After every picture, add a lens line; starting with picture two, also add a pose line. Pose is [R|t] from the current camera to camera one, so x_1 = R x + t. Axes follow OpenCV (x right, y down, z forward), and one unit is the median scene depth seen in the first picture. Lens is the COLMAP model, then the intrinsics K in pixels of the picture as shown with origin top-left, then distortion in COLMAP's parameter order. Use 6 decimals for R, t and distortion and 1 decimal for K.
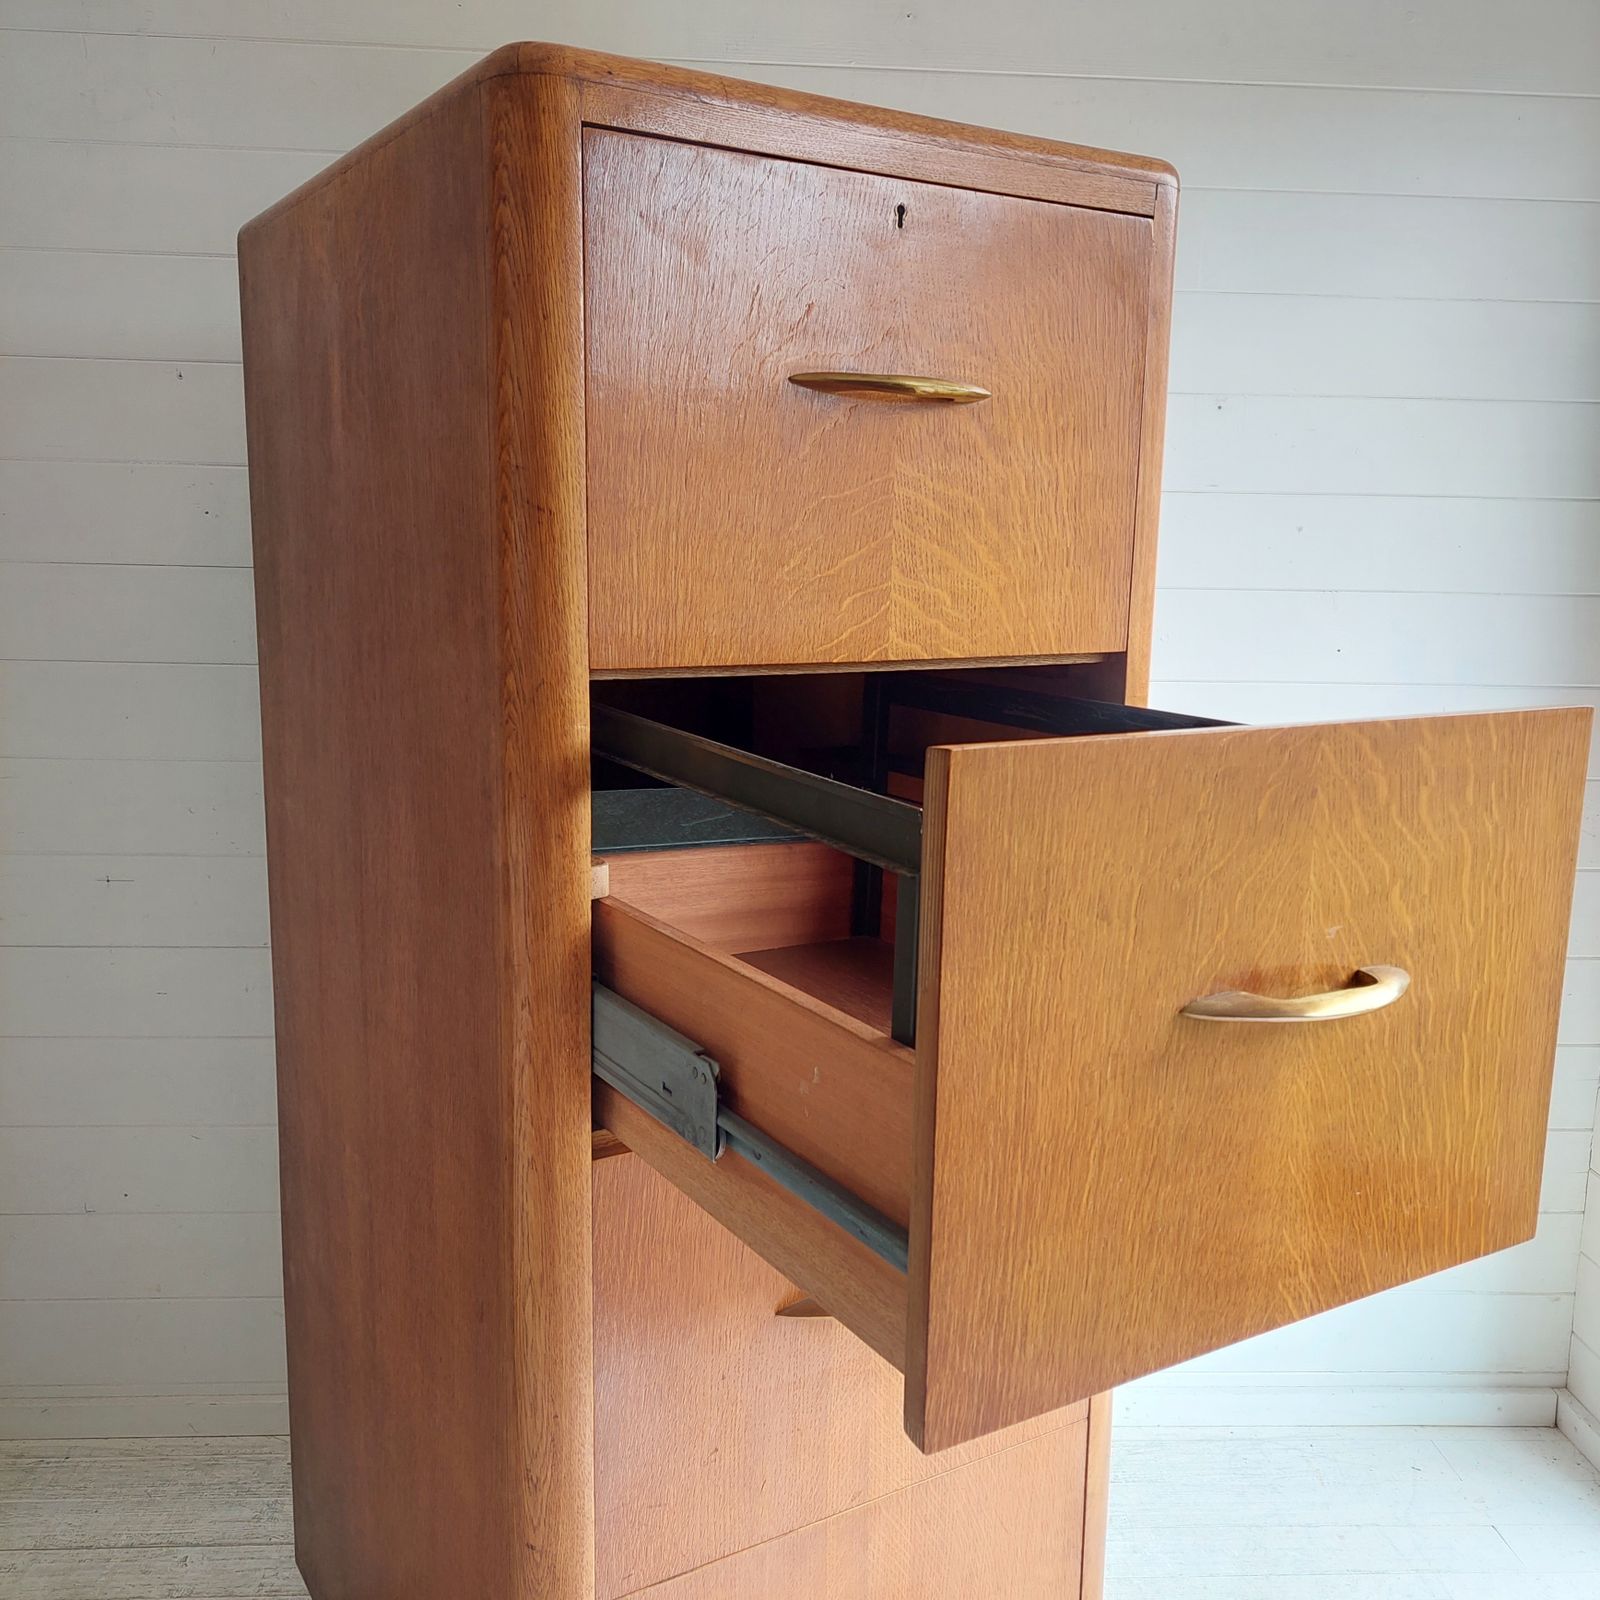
lens RADIAL K [[1532.5, 0, 821.2], [0, 1532.5, 808.4], [0, 0, 1]] dist [0.083109, -0.092651]
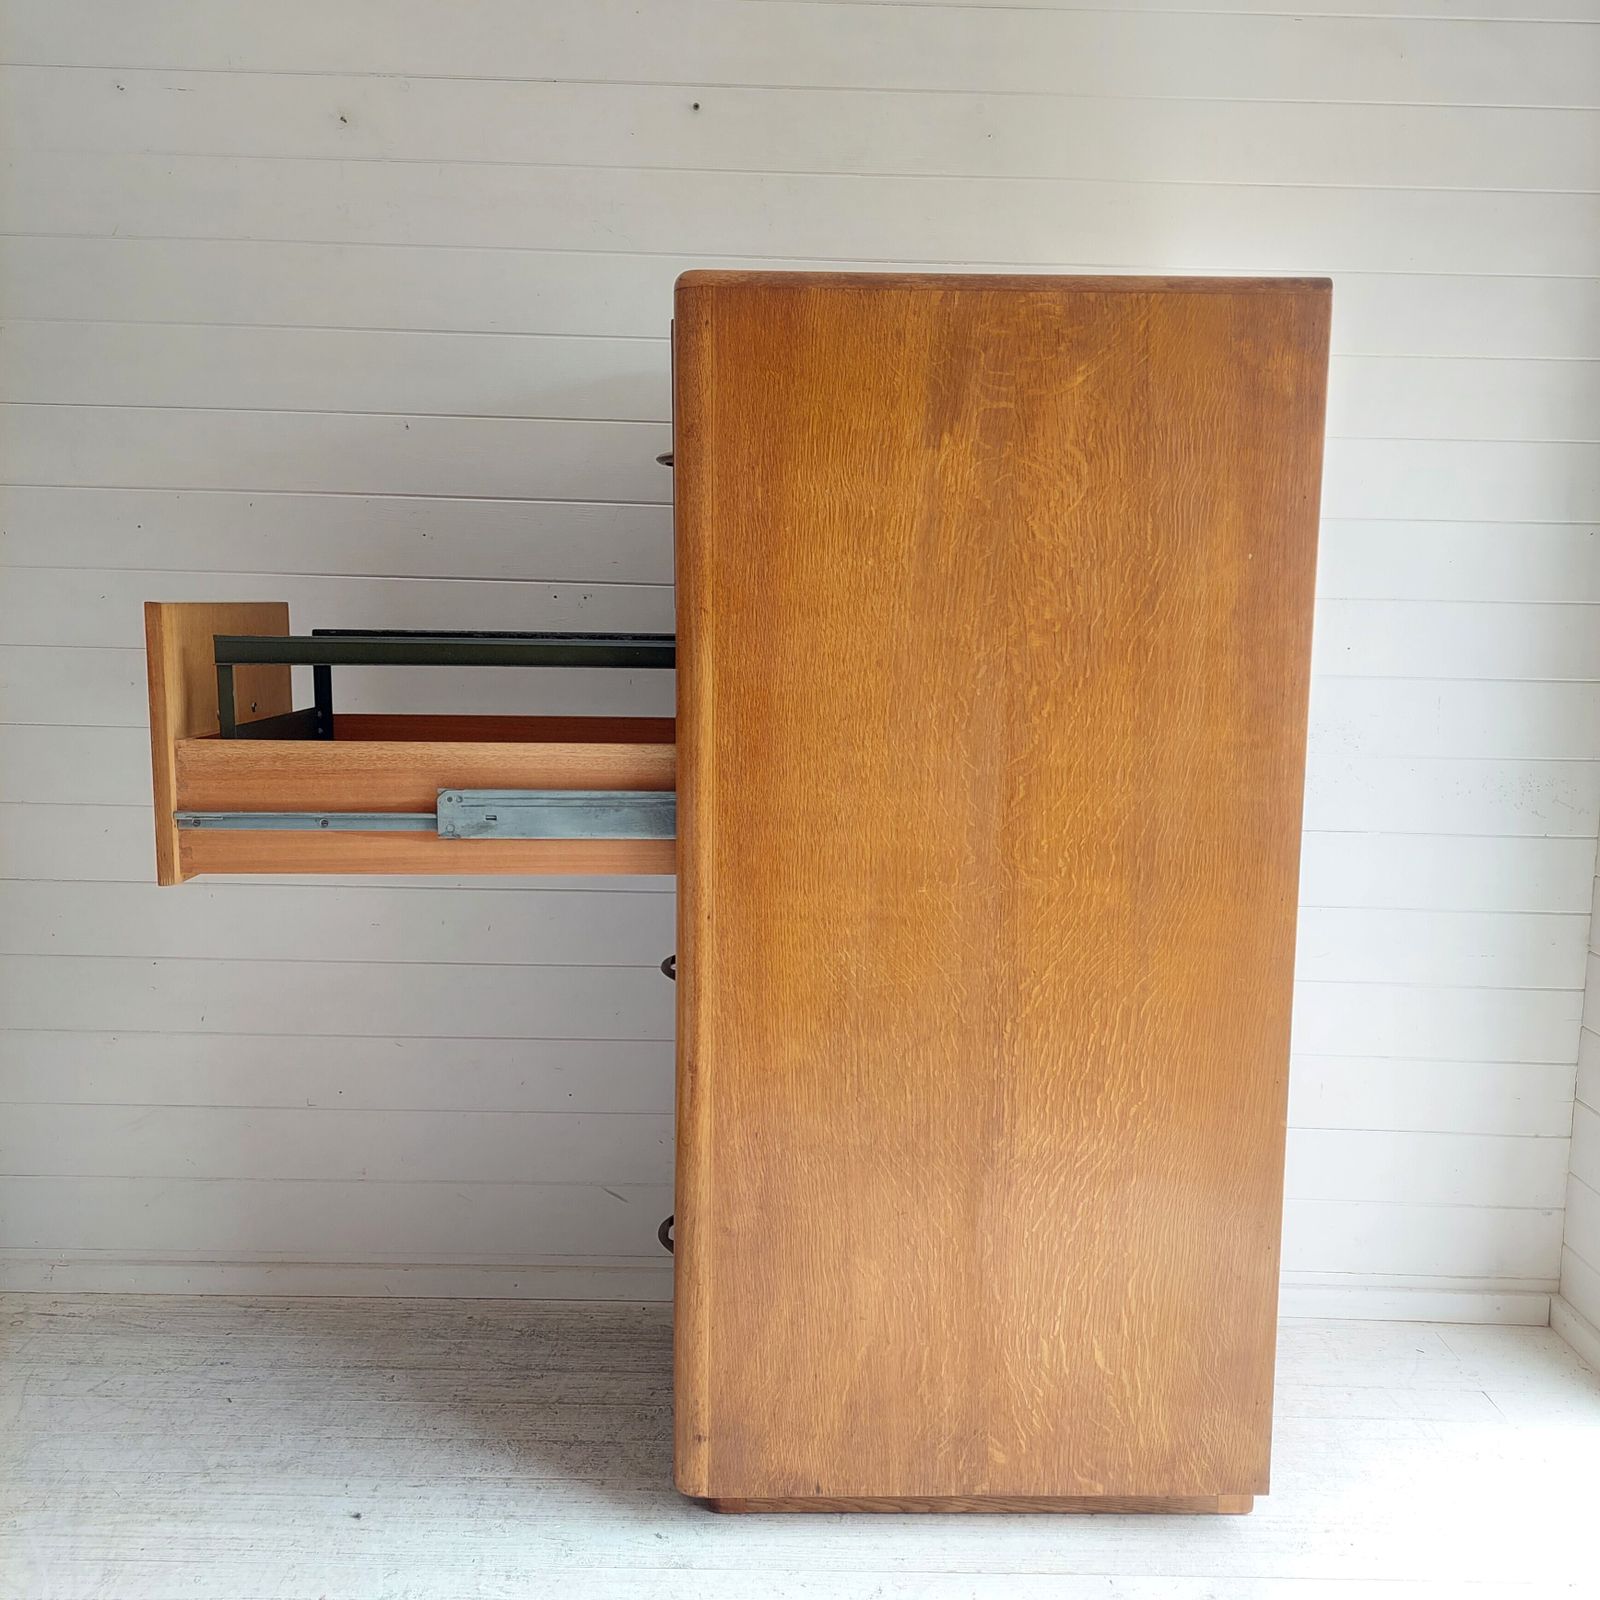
lens RADIAL K [[1532.5, 0, 821.2], [0, 1532.5, 808.4], [0, 0, 1]] dist [0.083109, -0.092651]
pose [[0.998685, 0.006562, -0.050850, -0.012391], [-0.008651, 0.999123, -0.040963, 0.096684], [0.050537, 0.041350, 0.997866, -0.270559]]
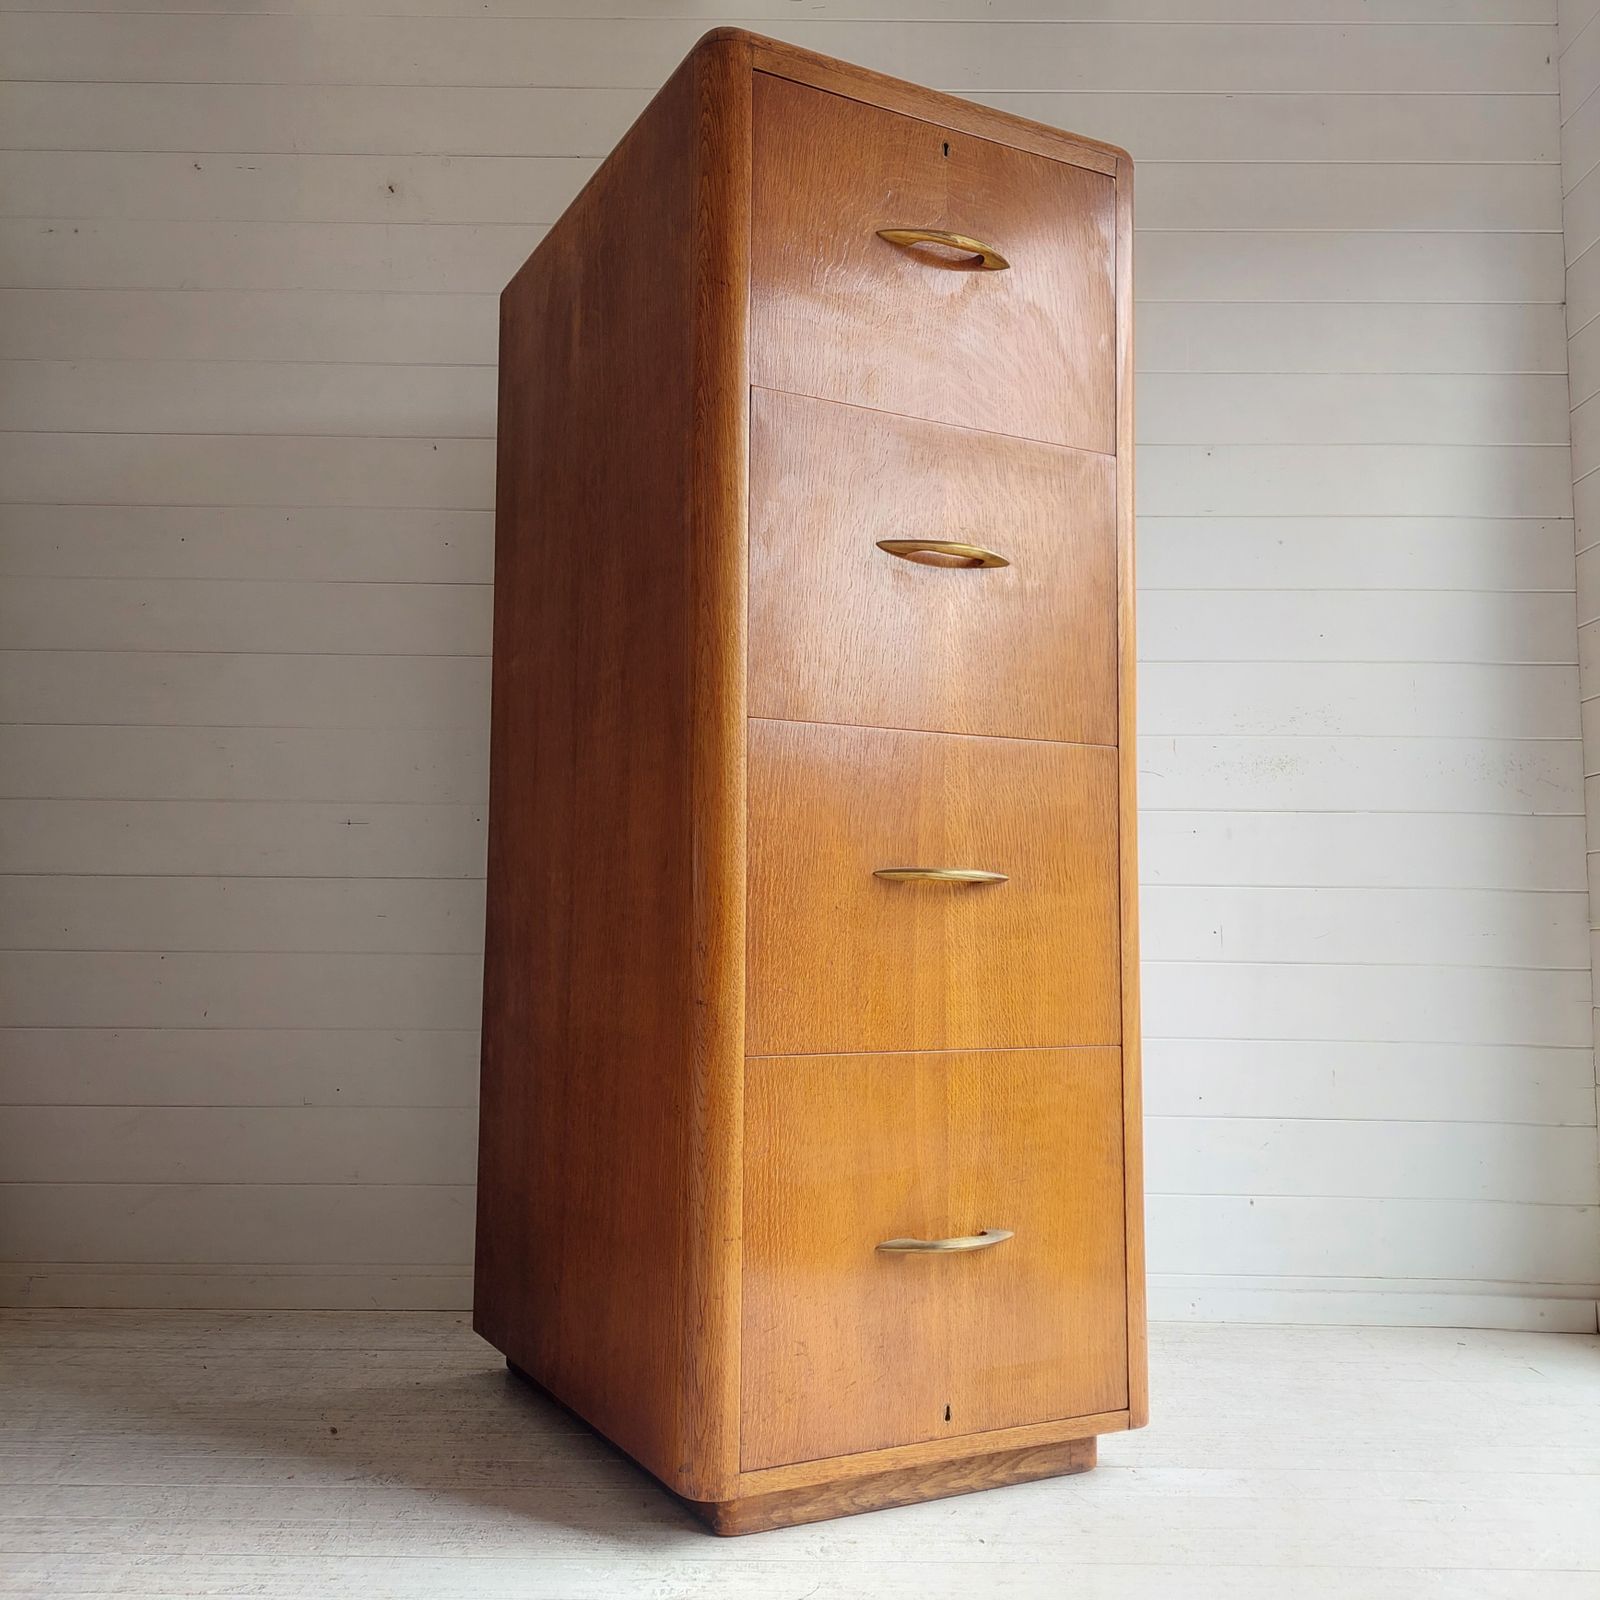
lens RADIAL K [[1532.5, 0, 821.2], [0, 1532.5, 808.4], [0, 0, 1]] dist [0.083109, -0.092651]
pose [[0.998034, -0.018182, -0.059980, 0.004721], [0.001746, 0.964691, -0.263378, 0.474347], [0.062651, 0.262756, 0.962826, -0.252903]]
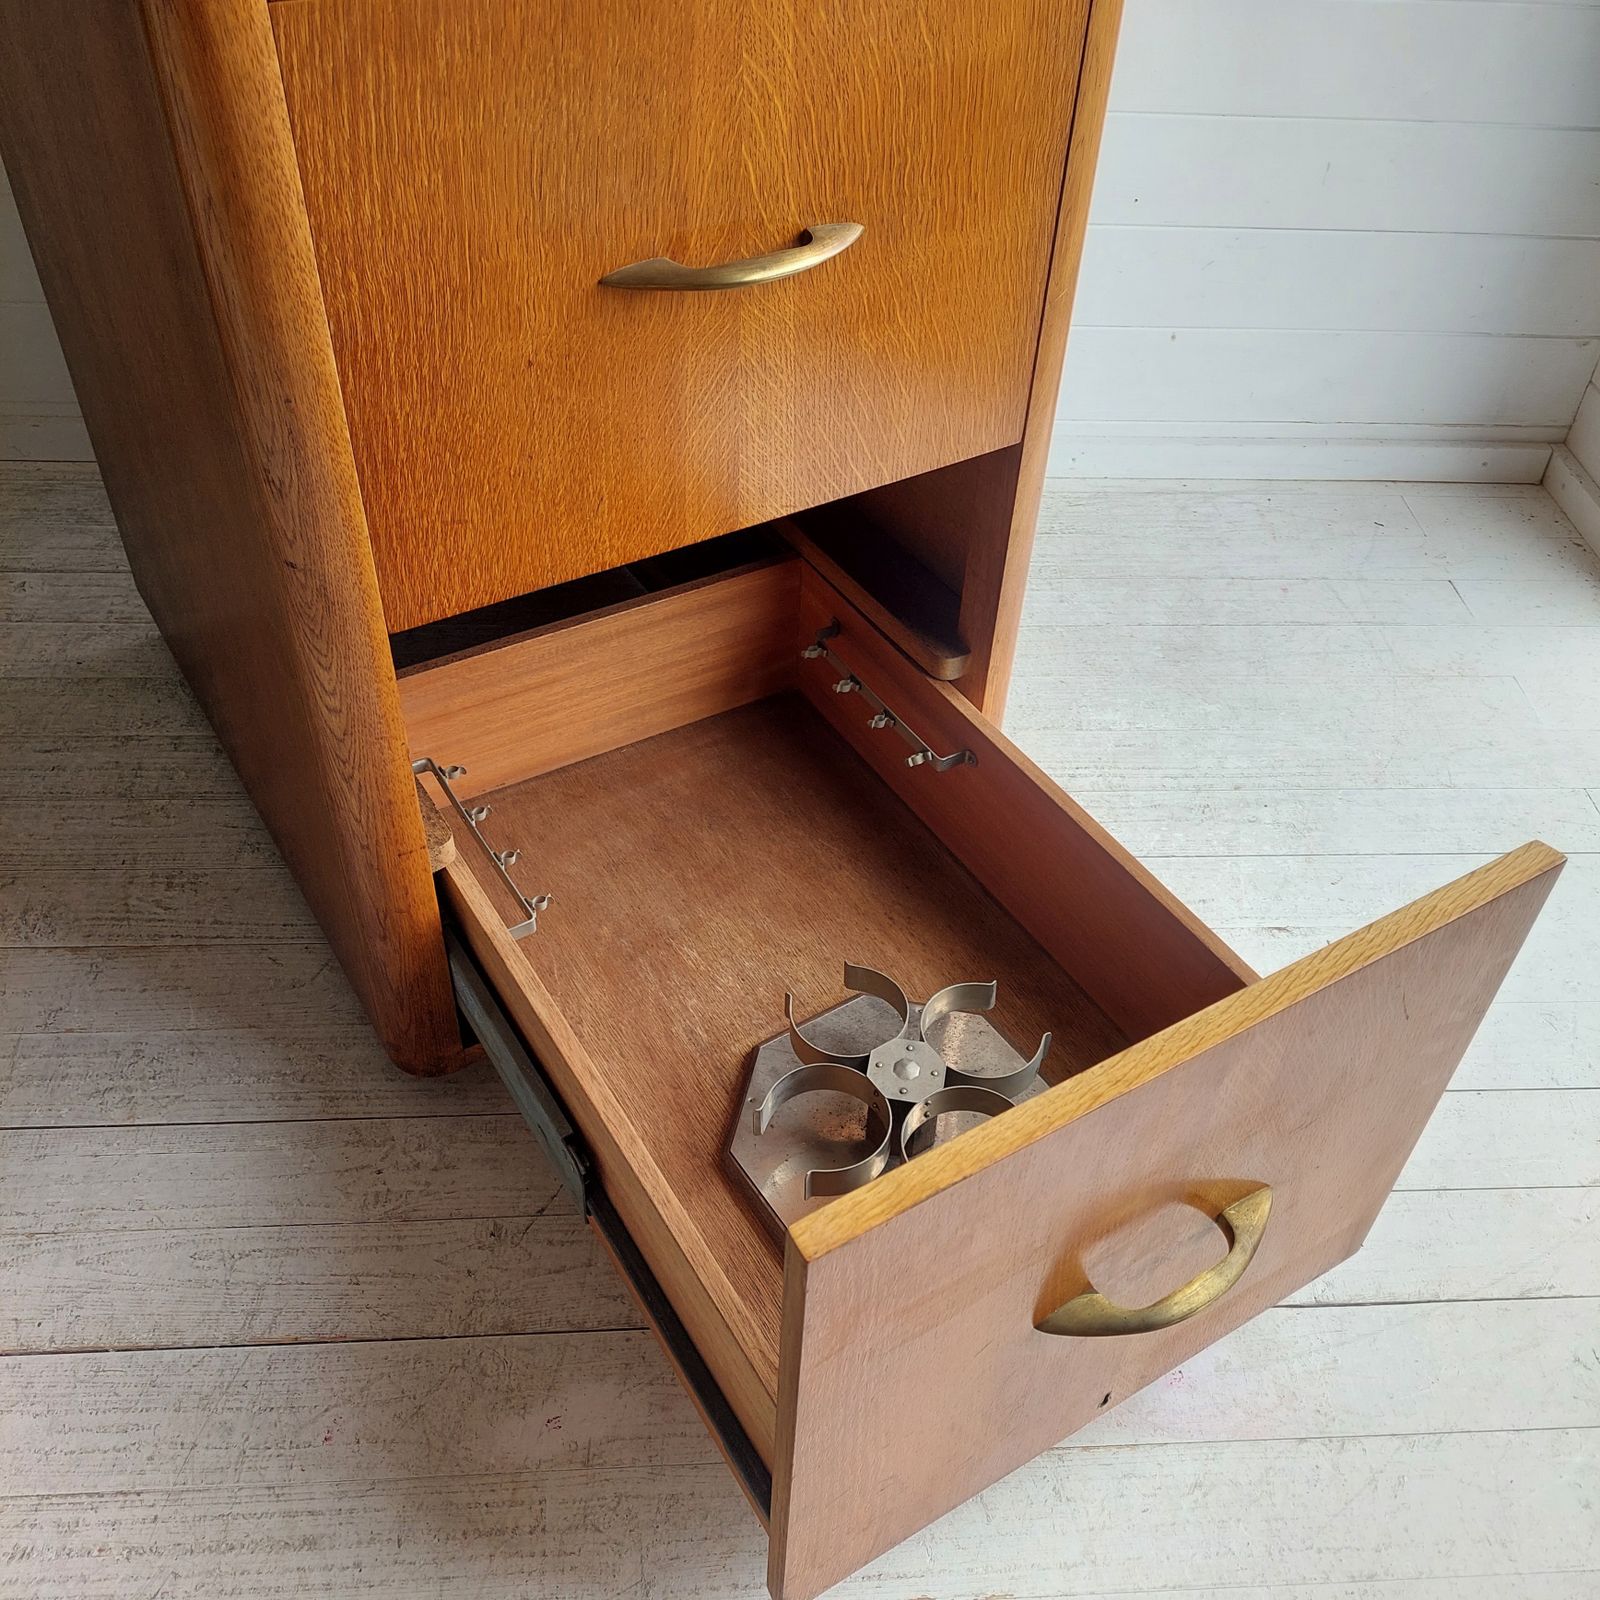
lens RADIAL K [[1532.5, 0, 821.2], [0, 1532.5, 808.4], [0, 0, 1]] dist [0.083109, -0.092651]
pose [[0.999605, 0.014801, 0.023878, 0.045180], [-0.025389, 0.839777, 0.542337, 0.105228], [-0.012025, -0.542729, 0.839822, 0.195841]]
